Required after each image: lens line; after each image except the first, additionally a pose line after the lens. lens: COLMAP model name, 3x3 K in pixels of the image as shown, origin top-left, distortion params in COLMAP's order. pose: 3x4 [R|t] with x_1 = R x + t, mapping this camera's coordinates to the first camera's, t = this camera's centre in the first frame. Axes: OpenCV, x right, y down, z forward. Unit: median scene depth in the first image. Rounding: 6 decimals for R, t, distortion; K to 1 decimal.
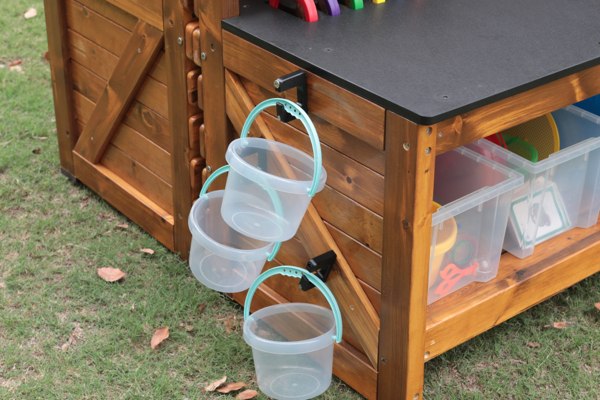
lens RADIAL K [[1173.2, 0, 300.3], [0, 1173.2, 200.1], [0, 0, 1]] dist [-0.024727, 0.000000]
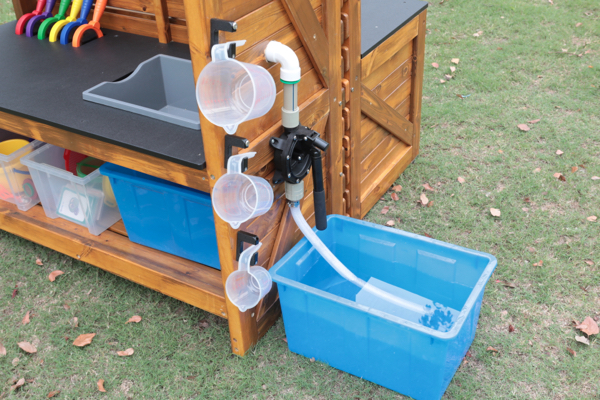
lens RADIAL K [[704.0, 0, 303.4], [0, 704.0, 202.4], [0, 0, 1]] dist [-0.003331, 0.000000]
pose [[0.351534, 0.493712, -0.795407, 1.213873], [-0.425981, 0.840939, 0.333709, -0.501189], [0.833645, 0.221518, 0.505931, 0.874582]]
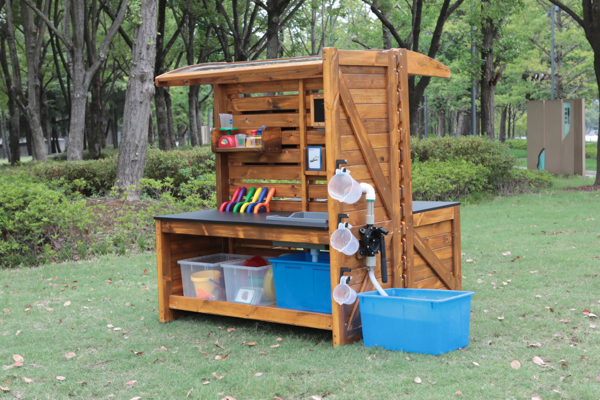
lens RADIAL K [[1042.9, 0, 300.9], [0, 1042.9, 196.7], [0, 0, 1]] dist [-0.007089, 0.000000]
pose [[0.218225, 0.058376, -0.974151, 2.922303], [-0.453396, 0.890003, -0.048234, -0.151458], [0.864181, 0.452202, 0.220689, 0.532907]]
